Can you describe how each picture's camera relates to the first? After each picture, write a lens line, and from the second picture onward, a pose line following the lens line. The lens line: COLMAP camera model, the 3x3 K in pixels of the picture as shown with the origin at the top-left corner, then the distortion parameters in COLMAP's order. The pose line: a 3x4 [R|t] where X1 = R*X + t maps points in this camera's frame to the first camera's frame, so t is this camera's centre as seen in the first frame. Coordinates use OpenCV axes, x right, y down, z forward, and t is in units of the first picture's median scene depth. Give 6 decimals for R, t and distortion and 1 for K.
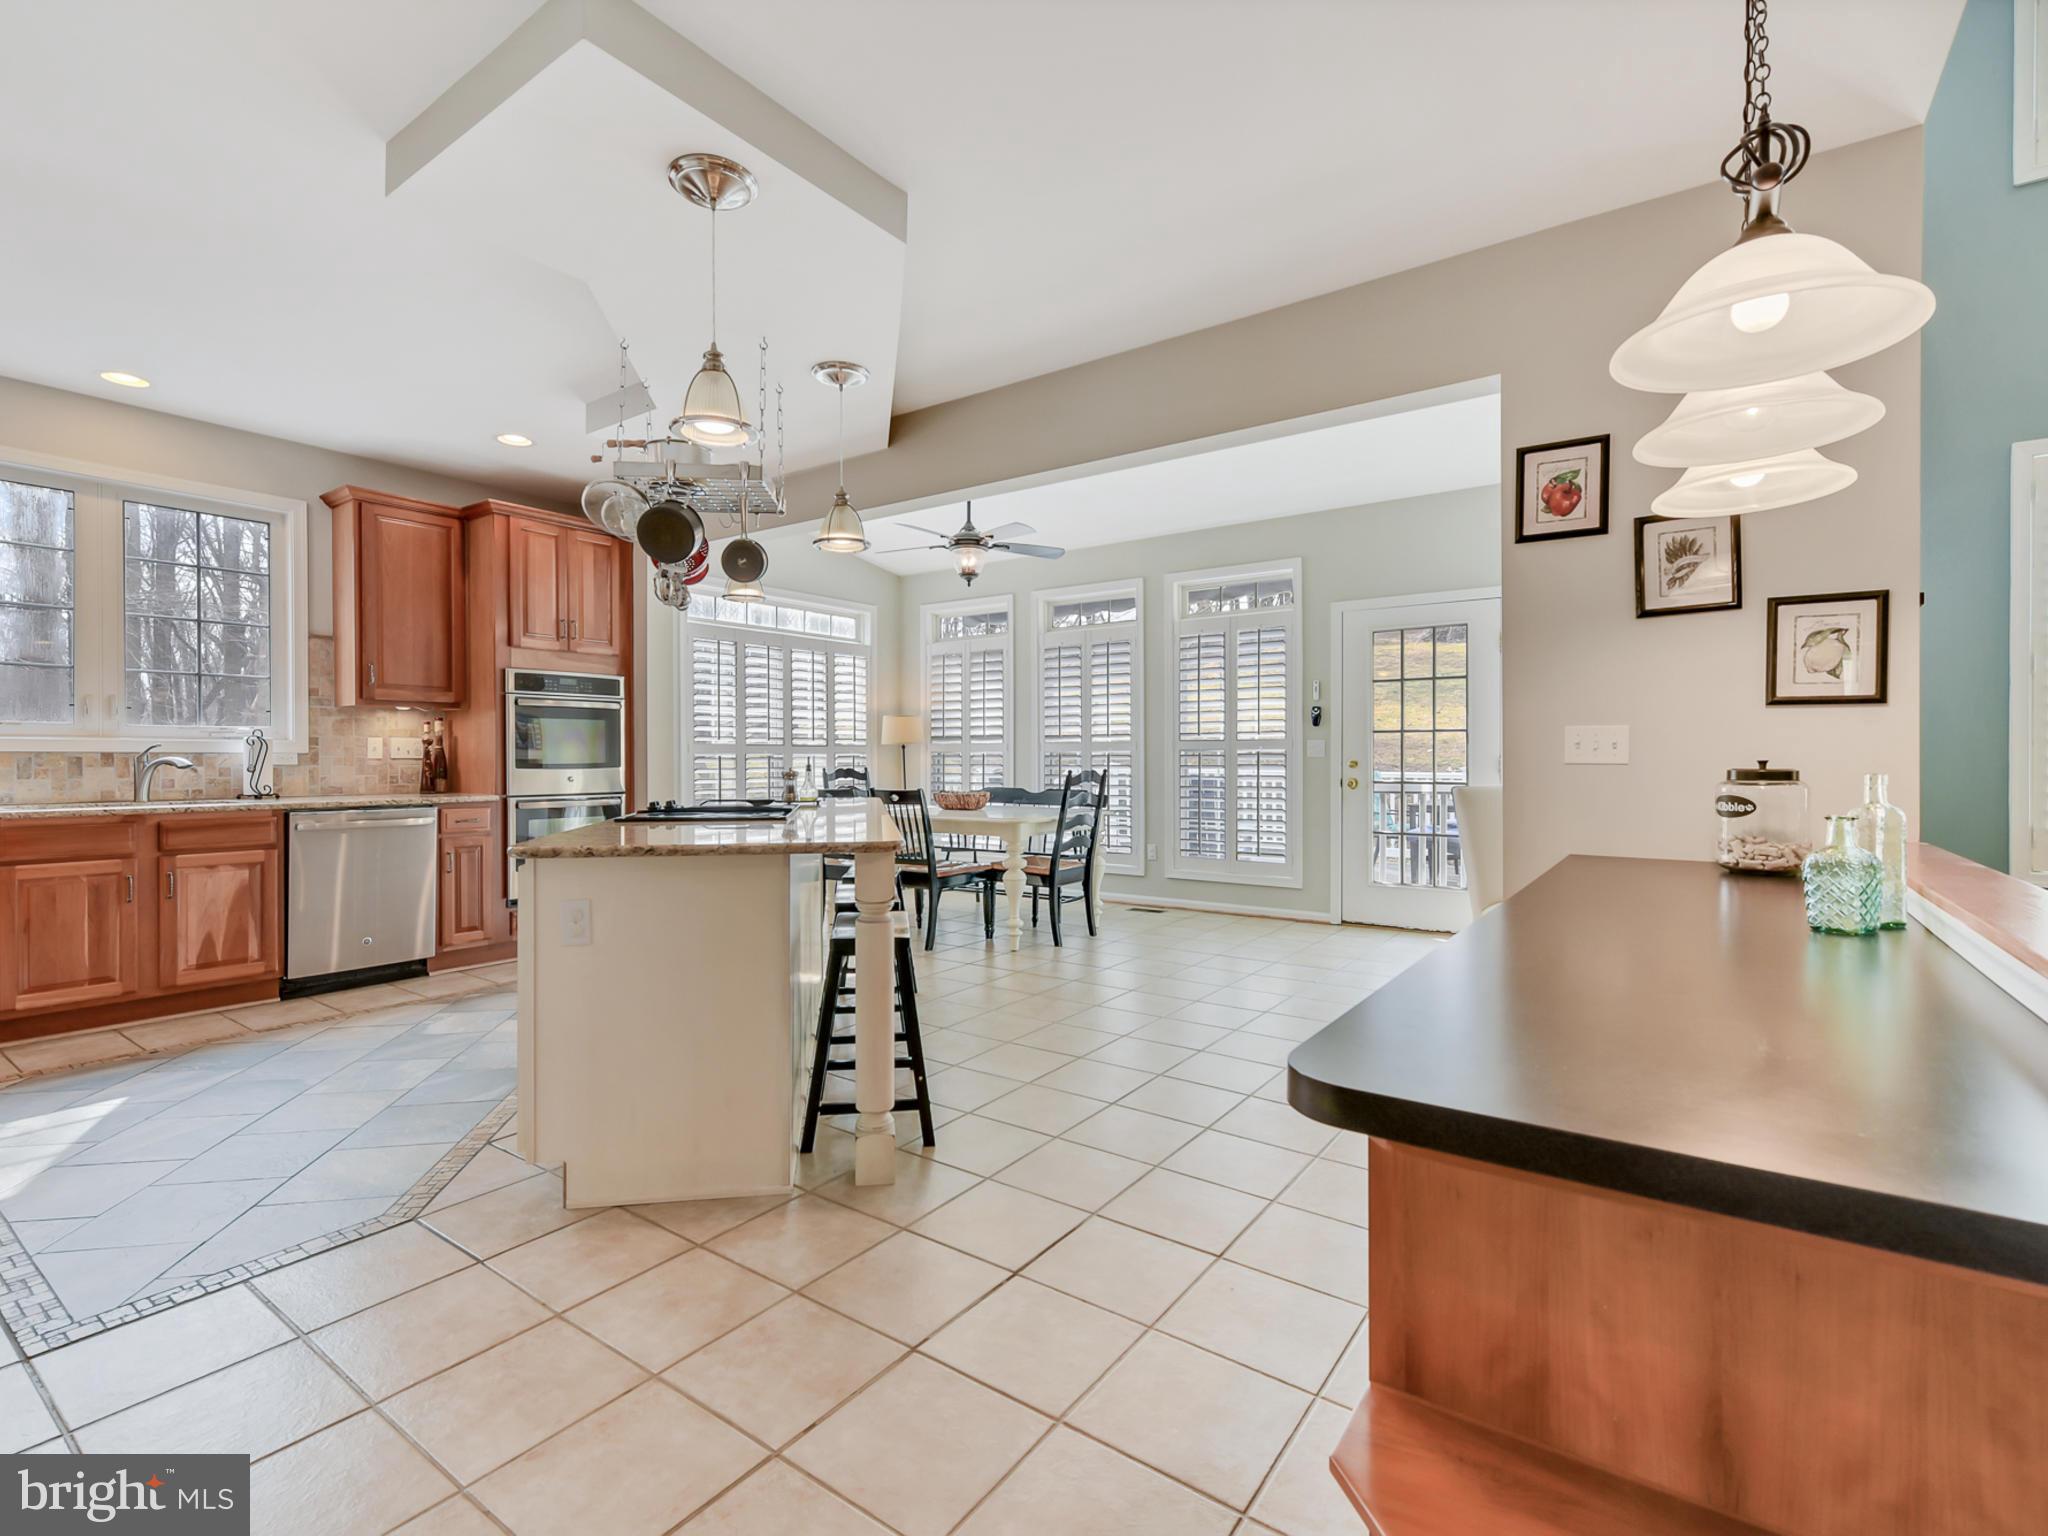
lens RADIAL K [[943.2, 0, 1012.4], [0, 943.2, 765.5], [0, 0, 1]] dist [0.000418, 0.000314]
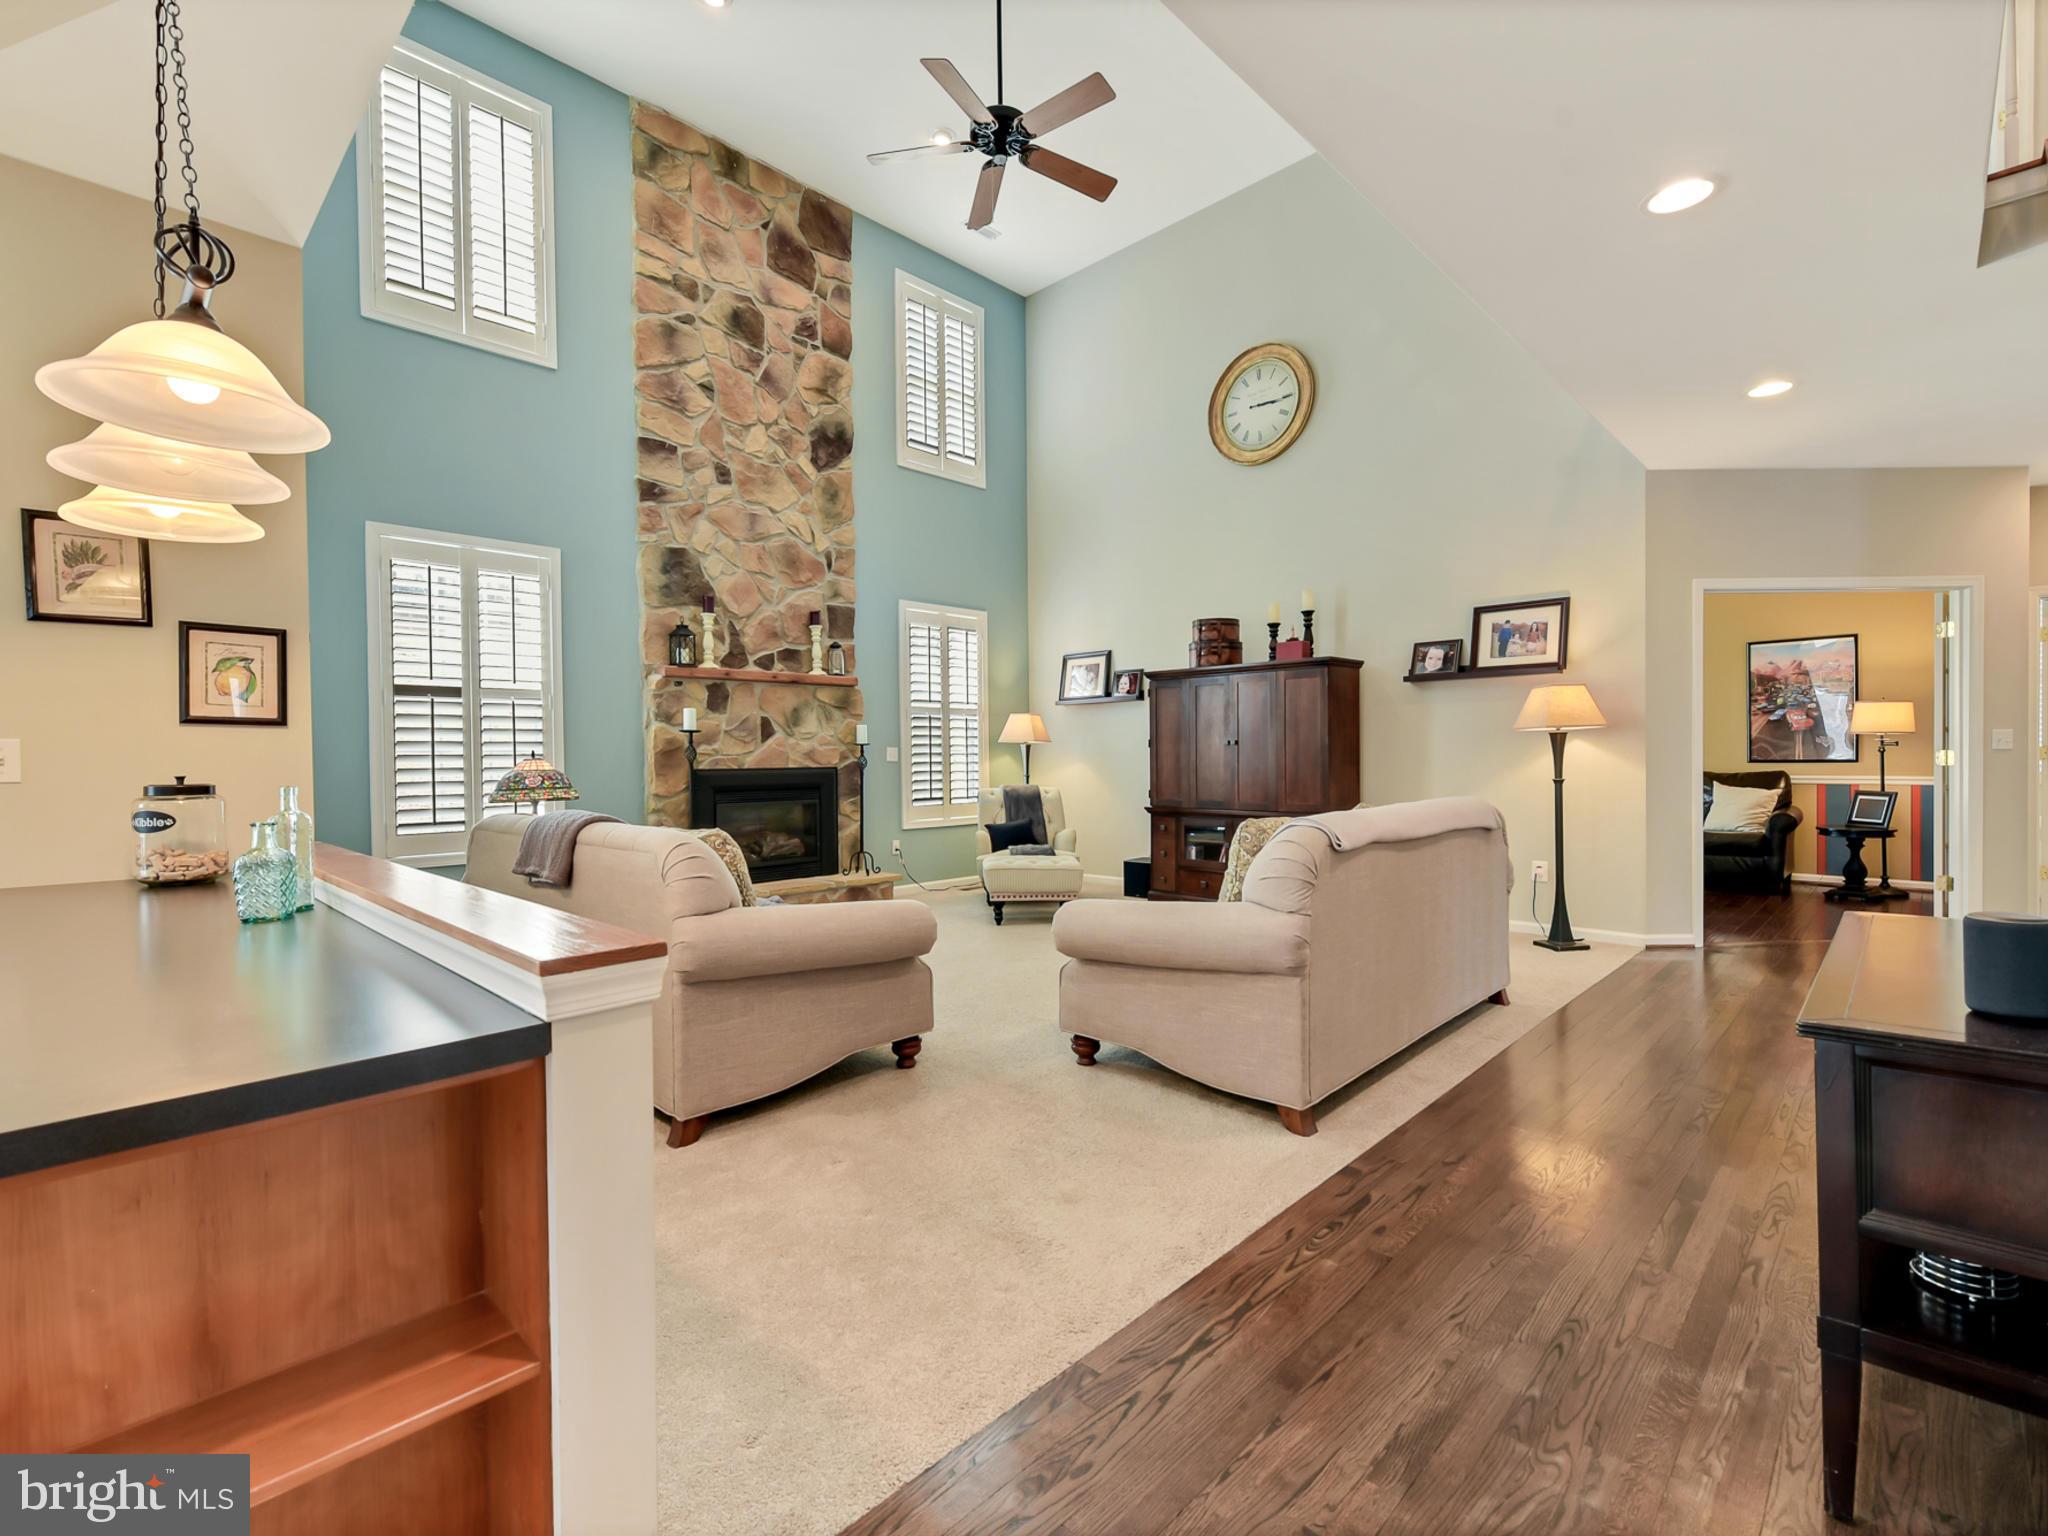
lens RADIAL K [[943.2, 0, 1012.4], [0, 943.2, 765.5], [0, 0, 1]] dist [0.000418, 0.000314]
pose [[0.155344, -0.006696, 0.987838, -0.101655], [0.020190, 0.999790, 0.003602, -0.002499], [-0.987654, 0.019385, 0.155446, -0.080968]]
